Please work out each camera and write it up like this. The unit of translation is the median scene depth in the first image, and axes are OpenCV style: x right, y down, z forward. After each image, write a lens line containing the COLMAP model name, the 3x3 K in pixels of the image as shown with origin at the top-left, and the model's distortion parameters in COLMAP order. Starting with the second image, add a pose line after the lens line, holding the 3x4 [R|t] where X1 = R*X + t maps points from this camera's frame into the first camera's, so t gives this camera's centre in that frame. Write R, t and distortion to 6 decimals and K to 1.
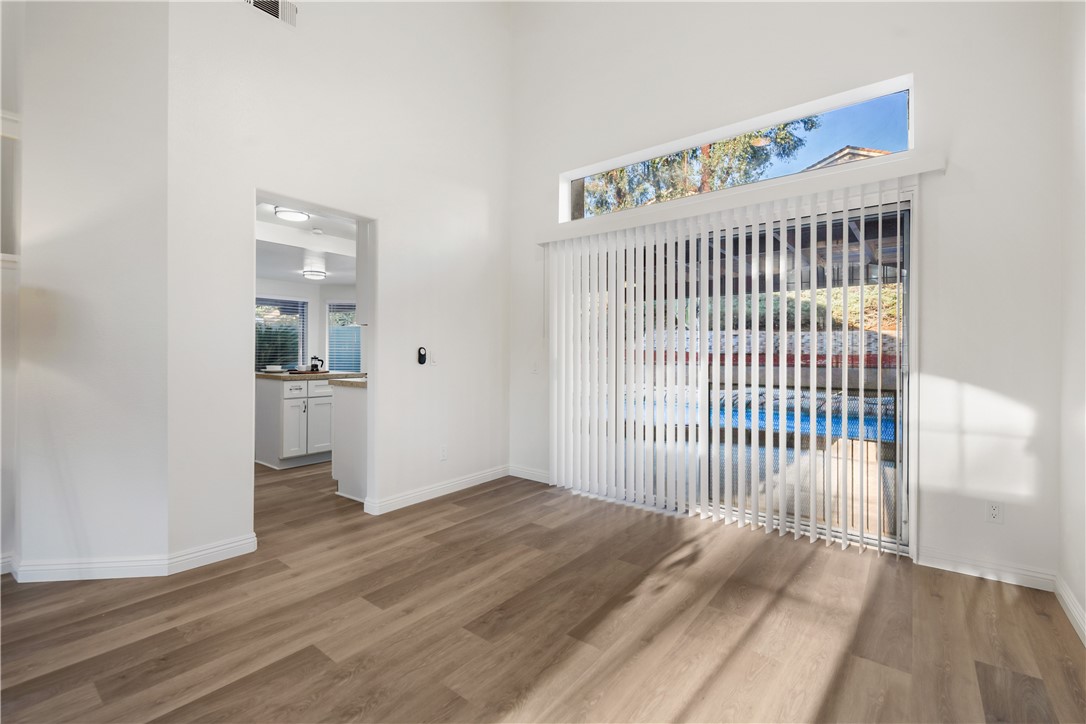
lens RADIAL K [[468.6, 0, 546.1], [0, 468.6, 355.0], [0, 0, 1]] dist [0.013395, -0.009964]
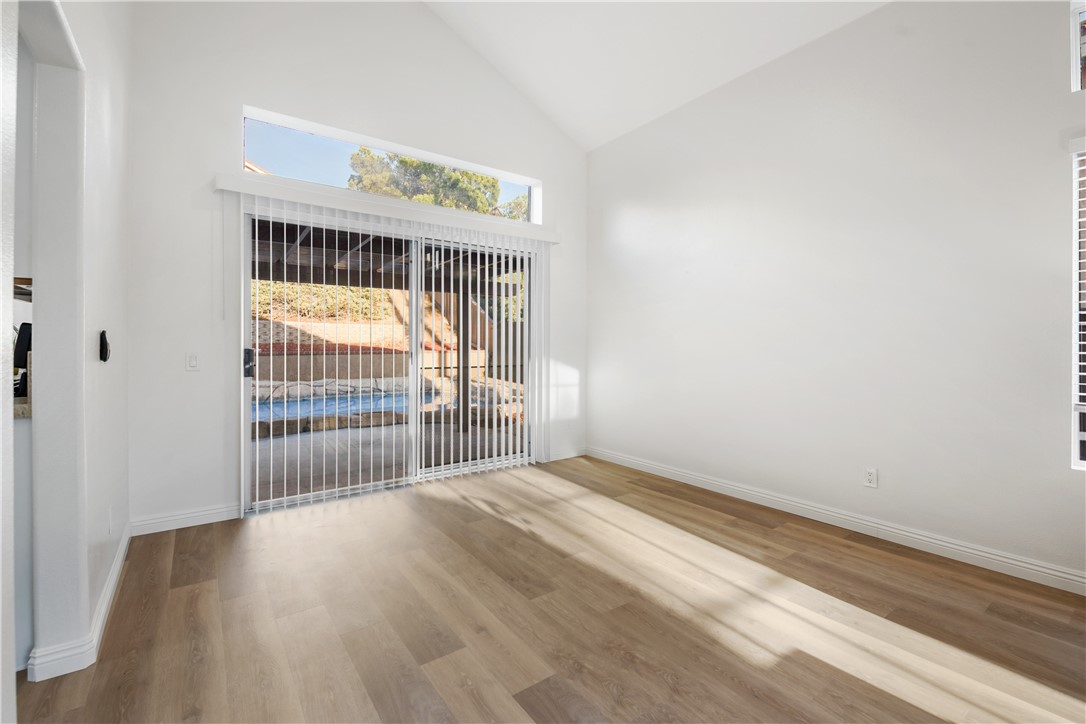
lens RADIAL K [[468.6, 0, 546.1], [0, 468.6, 355.0], [0, 0, 1]] dist [0.013395, -0.009964]
pose [[0.268450, -0.020752, 0.963070, -1.080906], [-0.003760, 0.999738, 0.022590, -0.003335], [-0.963286, -0.009685, 0.268301, 0.620917]]
